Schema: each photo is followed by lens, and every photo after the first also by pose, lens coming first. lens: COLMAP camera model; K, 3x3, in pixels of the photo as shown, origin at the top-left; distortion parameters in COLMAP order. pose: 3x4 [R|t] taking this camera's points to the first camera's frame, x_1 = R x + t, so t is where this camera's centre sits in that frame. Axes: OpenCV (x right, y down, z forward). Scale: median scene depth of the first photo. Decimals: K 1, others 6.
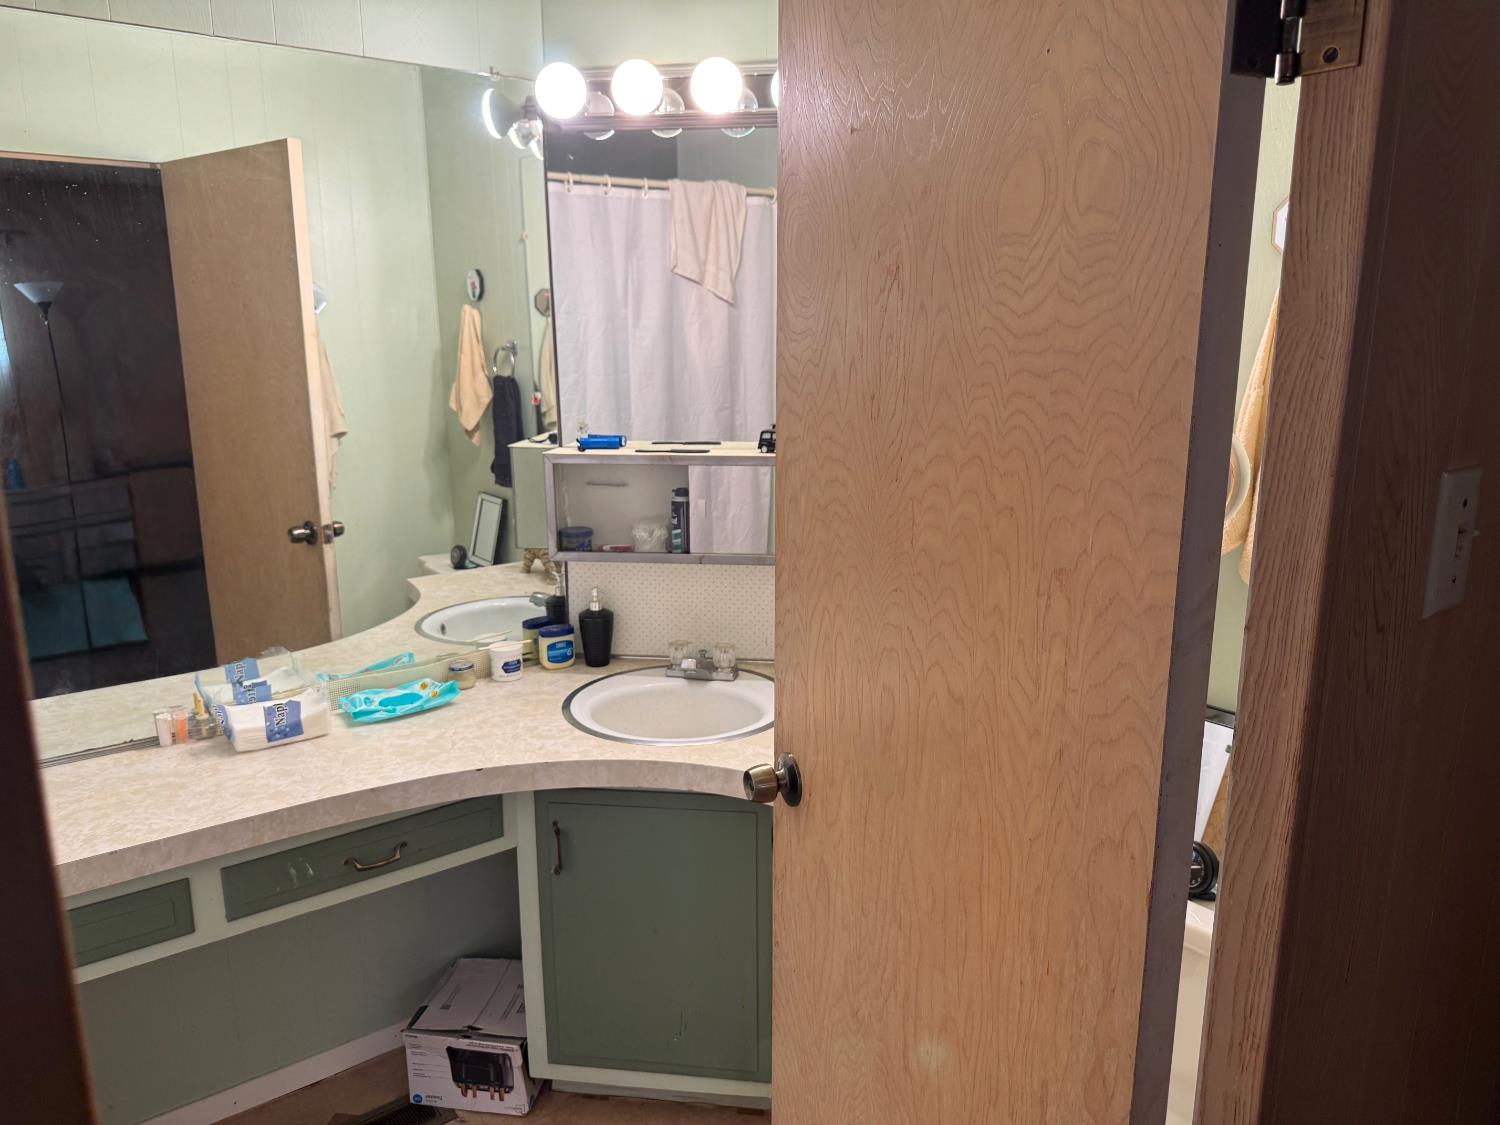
lens RADIAL K [[1054.4, 0, 741.1], [0, 1054.4, 565.3], [0, 0, 1]] dist [0.124980, -0.233411]
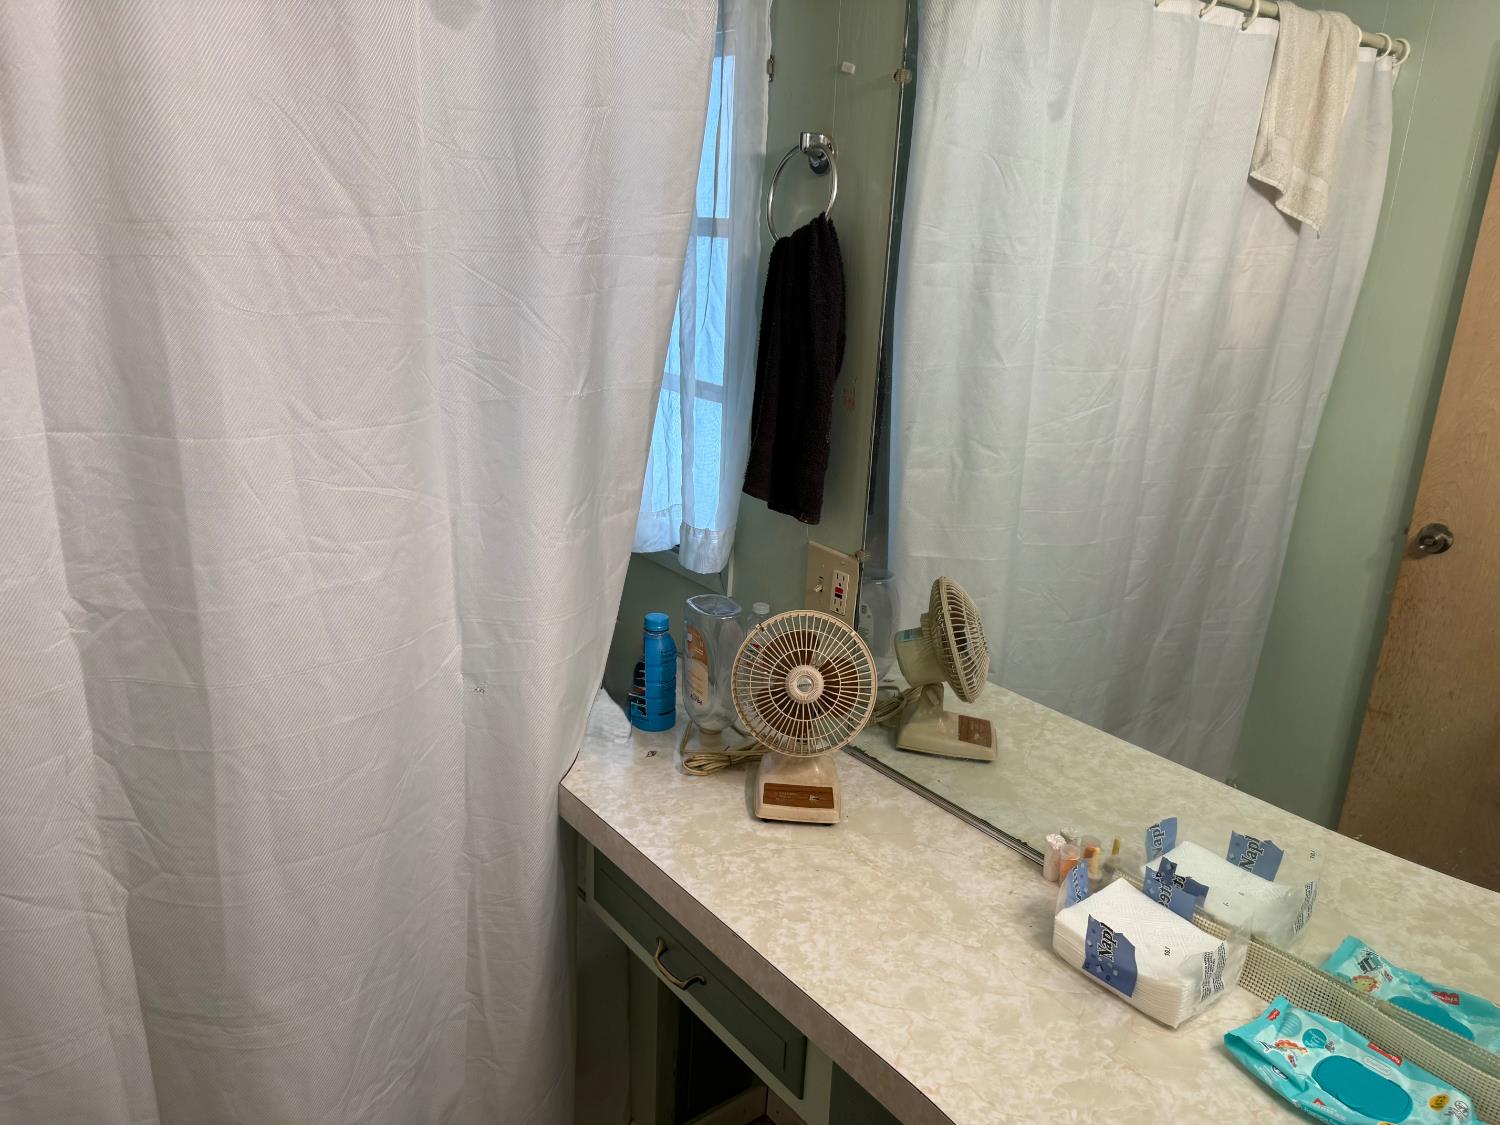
lens RADIAL K [[1062.1, 0, 750.0], [0, 1062.1, 562.5], [0, 0, 1]] dist [-0.002487, -0.003963]
pose [[0.025335, 0.296384, -0.954733, 0.066219], [-0.262539, 0.923489, 0.279718, -0.168437], [0.964589, 0.243567, 0.101209, 0.690903]]
